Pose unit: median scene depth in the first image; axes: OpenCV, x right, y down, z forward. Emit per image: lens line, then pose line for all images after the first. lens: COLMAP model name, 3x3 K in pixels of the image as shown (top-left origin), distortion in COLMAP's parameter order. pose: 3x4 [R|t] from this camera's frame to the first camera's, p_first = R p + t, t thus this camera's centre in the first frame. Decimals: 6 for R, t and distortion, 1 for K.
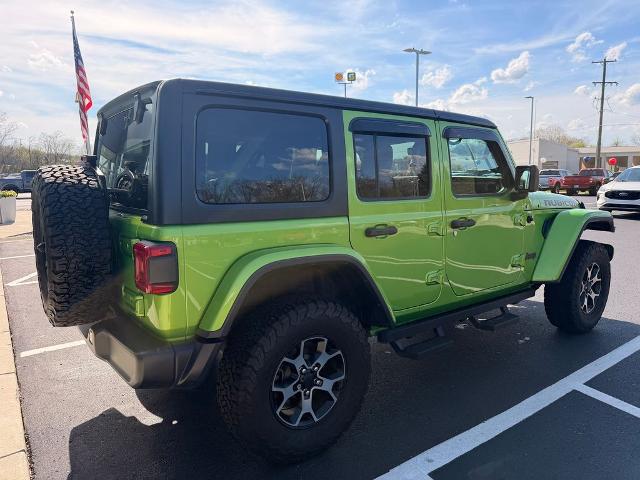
lens RADIAL K [[475.2, 0, 333.4], [0, 475.2, 252.4], [0, 0, 1]] dist [0.039590, -0.004524]
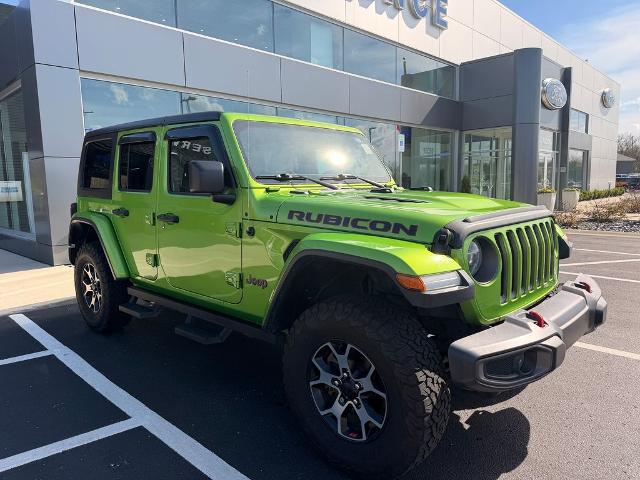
lens RADIAL K [[476.2, 0, 310.0], [0, 476.2, 241.3], [0, 0, 1]] dist [0.053691, -0.065243]
pose [[0.116846, 0.140314, -0.983188, 1.166587], [-0.154677, 0.980460, 0.121543, -0.160984], [0.981031, 0.137874, 0.136266, 0.997140]]
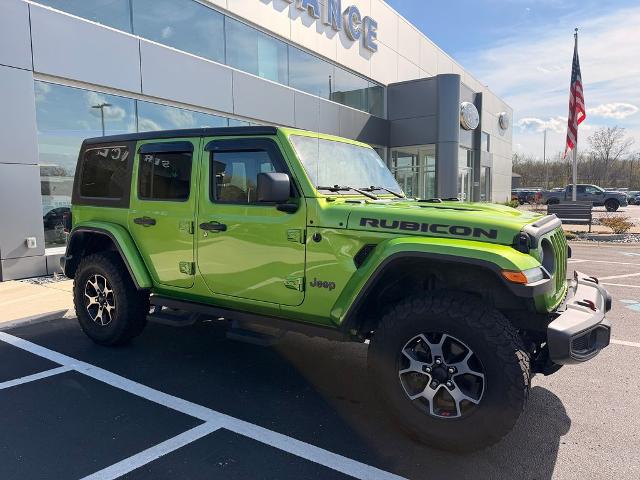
lens RADIAL K [[476.2, 0, 310.0], [0, 476.2, 241.3], [0, 0, 1]] dist [0.053691, -0.065243]
pose [[0.307823, 0.115013, -0.944467, 1.176065], [-0.159954, 0.984794, 0.067791, -0.117314], [0.937902, 0.130203, 0.321539, 0.734182]]
